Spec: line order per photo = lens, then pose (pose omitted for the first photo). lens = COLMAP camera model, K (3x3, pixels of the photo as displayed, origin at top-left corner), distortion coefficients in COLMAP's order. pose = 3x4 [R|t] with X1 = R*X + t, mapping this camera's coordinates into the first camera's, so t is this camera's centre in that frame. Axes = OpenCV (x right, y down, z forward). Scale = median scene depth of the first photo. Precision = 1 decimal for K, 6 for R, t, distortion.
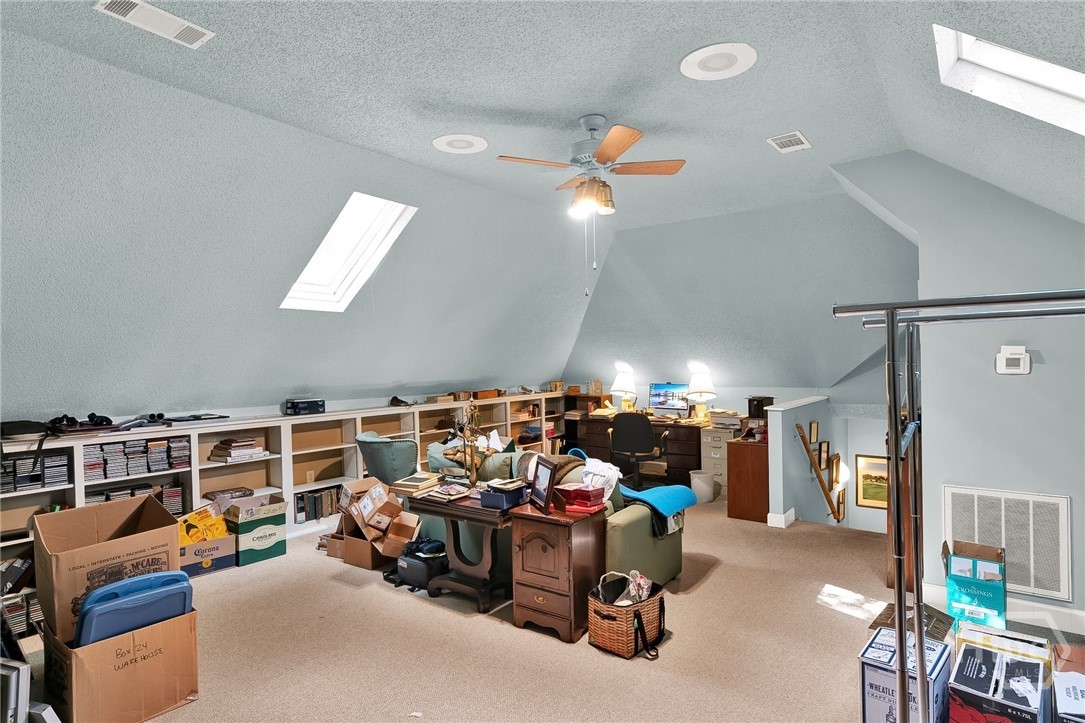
lens RADIAL K [[589.5, 0, 538.4], [0, 589.5, 363.0], [0, 0, 1]] dist [-0.001574, 0.000034]
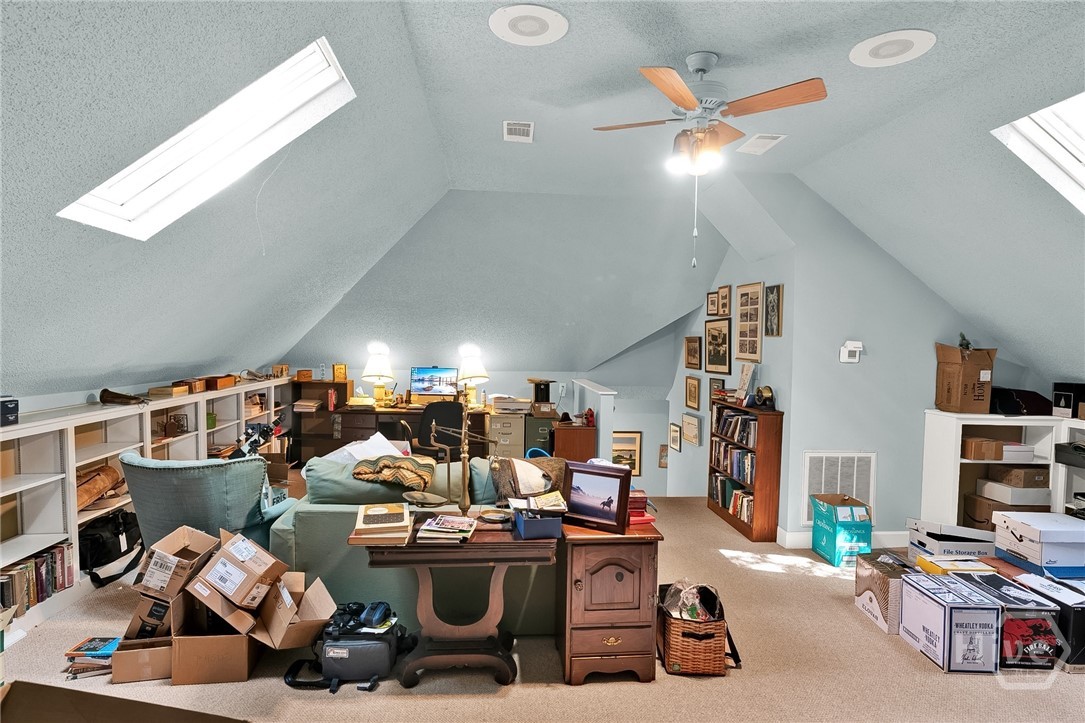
lens RADIAL K [[589.5, 0, 538.4], [0, 589.5, 363.0], [0, 0, 1]] dist [-0.001574, 0.000034]
pose [[0.749241, 0.005965, 0.662271, -0.454009], [-0.026542, 0.999427, 0.021026, 0.007790], [-0.661765, -0.033331, 0.748970, 0.360219]]
